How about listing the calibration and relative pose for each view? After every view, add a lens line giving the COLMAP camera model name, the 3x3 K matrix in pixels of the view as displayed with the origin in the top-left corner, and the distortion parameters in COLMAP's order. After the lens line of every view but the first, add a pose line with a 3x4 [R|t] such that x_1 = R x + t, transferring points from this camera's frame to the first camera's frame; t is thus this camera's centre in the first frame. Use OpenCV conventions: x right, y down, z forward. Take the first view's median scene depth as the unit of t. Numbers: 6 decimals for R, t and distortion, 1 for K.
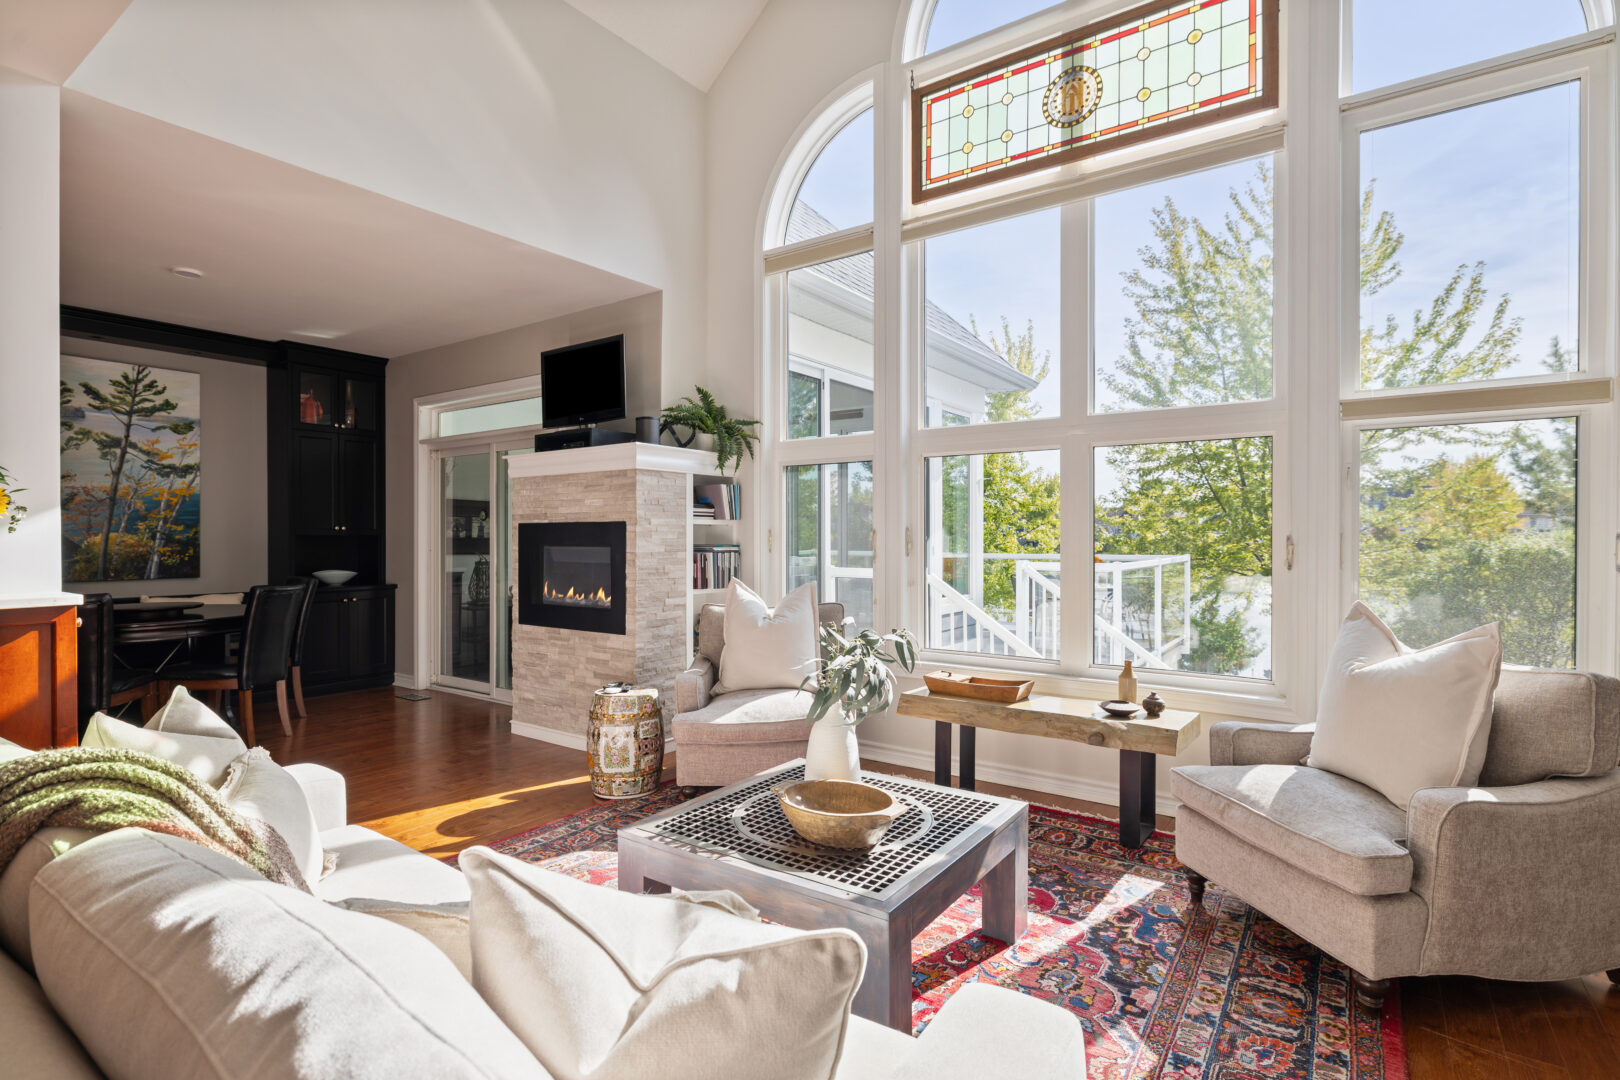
lens RADIAL K [[796.9, 0, 806.8], [0, 796.9, 536.2], [0, 0, 1]] dist [0.002593, 0.000472]
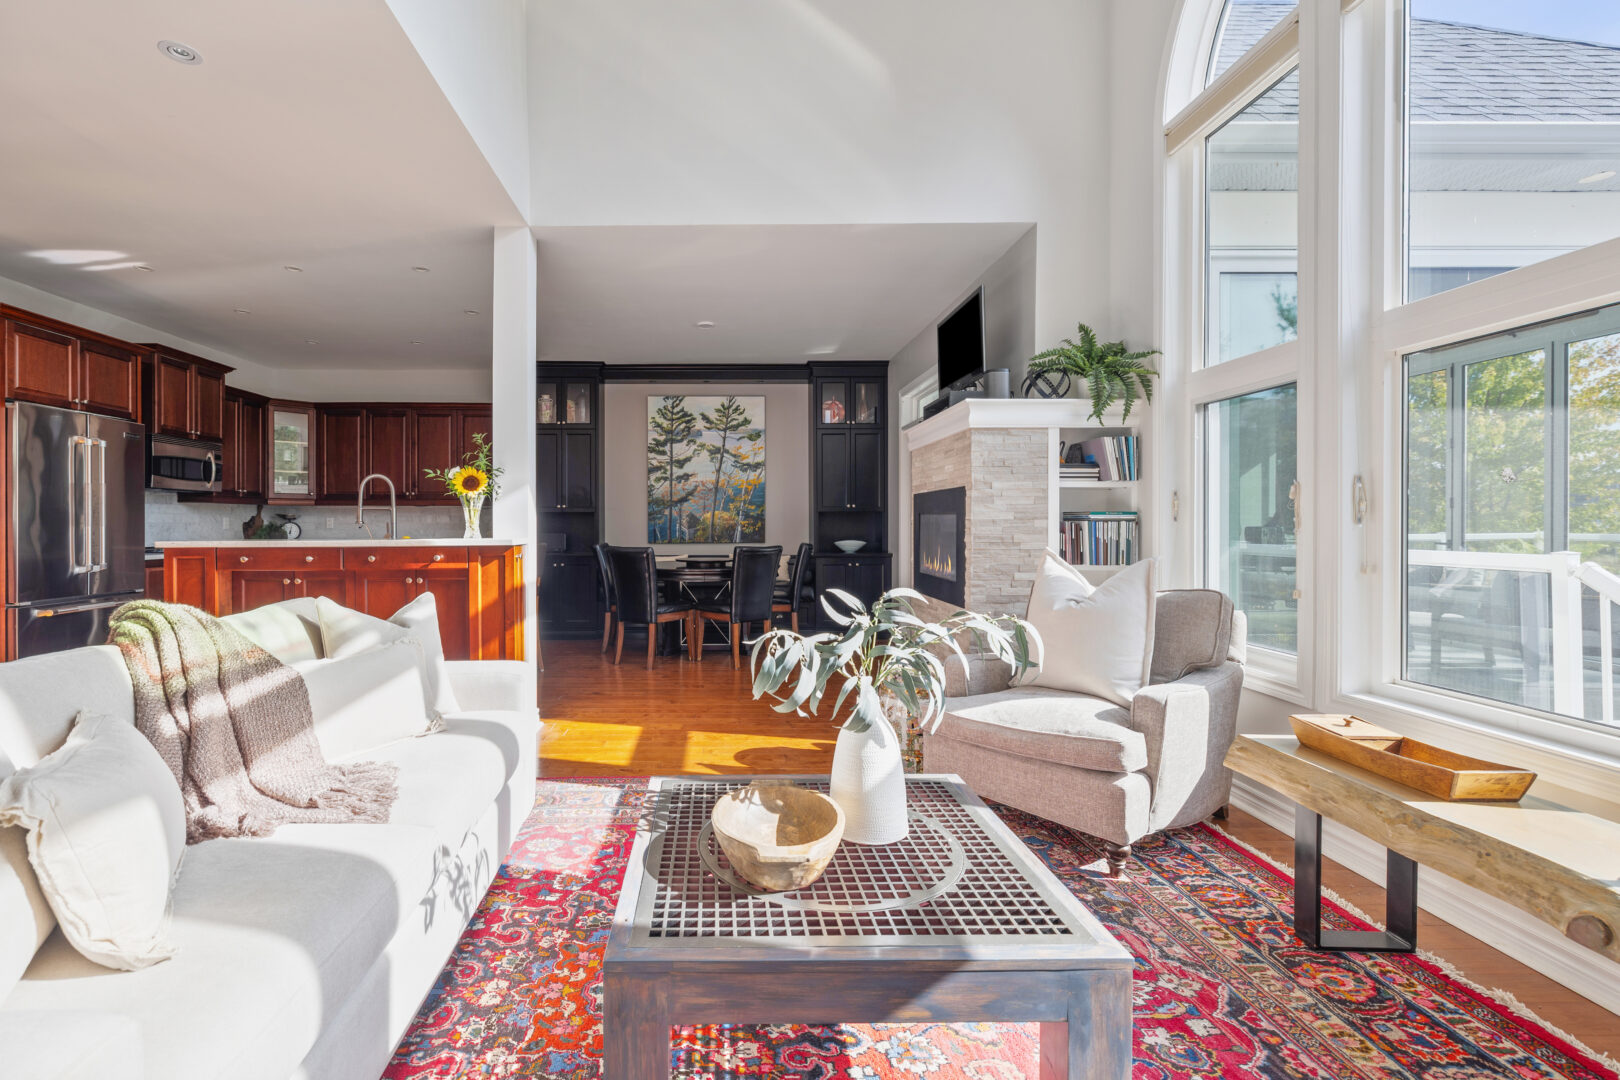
lens RADIAL K [[719.7, 0, 720.8], [0, 719.7, 526.8], [0, 0, 1]] dist [0.001353, -0.000116]
pose [[0.579135, 0.002307, -0.815229, 0.234201], [0.002502, 0.999986, 0.004608, 0.019277], [0.815228, -0.004708, 0.579121, 0.226552]]
